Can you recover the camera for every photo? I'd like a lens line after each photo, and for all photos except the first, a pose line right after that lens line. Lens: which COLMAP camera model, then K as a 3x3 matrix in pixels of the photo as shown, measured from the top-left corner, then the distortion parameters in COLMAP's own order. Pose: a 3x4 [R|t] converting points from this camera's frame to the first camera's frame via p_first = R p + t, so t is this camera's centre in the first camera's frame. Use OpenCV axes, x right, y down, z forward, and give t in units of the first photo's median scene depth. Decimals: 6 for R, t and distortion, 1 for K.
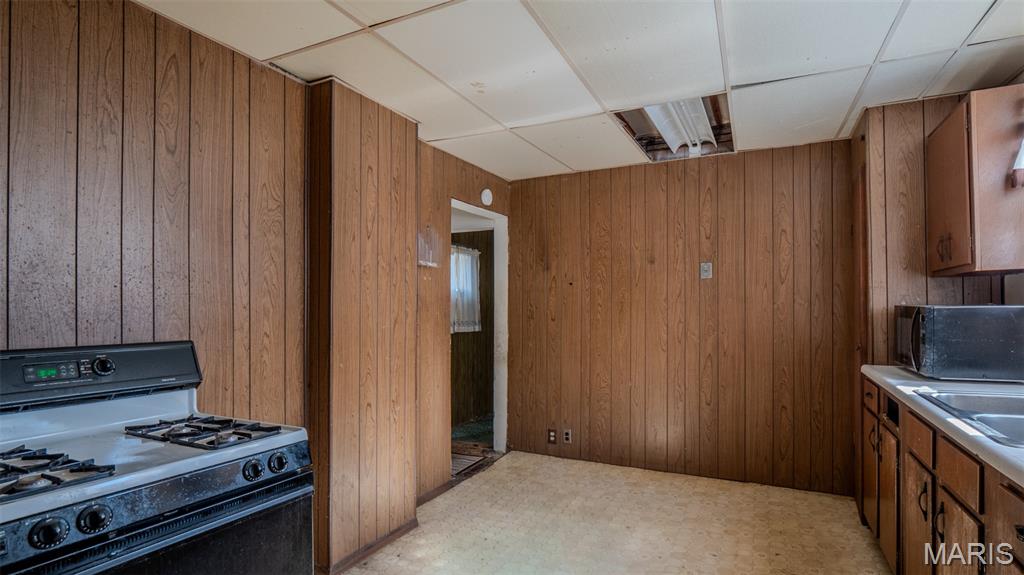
lens RADIAL K [[514.9, 0, 511.3], [0, 514.9, 309.0], [0, 0, 1]] dist [0.001142, -0.009349]
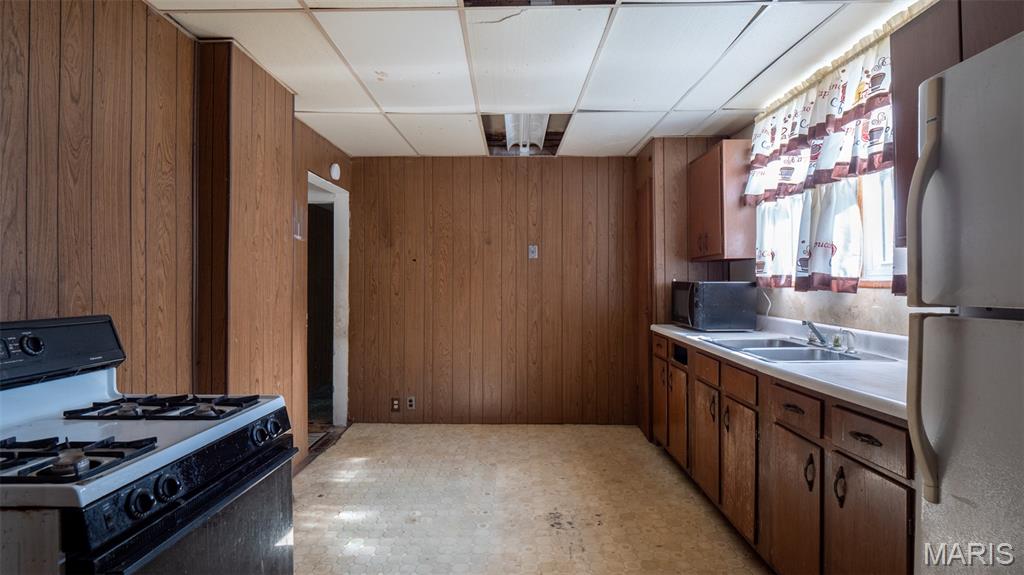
lens RADIAL K [[515.5, 0, 512.0], [0, 515.5, 287.5], [0, 0, 1]] dist [-0.001058, -0.001593]
pose [[0.900313, 0.000844, 0.435243, -0.211409], [-0.002552, 0.999991, 0.003339, 0.004784], [-0.435236, -0.004117, 0.900307, -0.065463]]
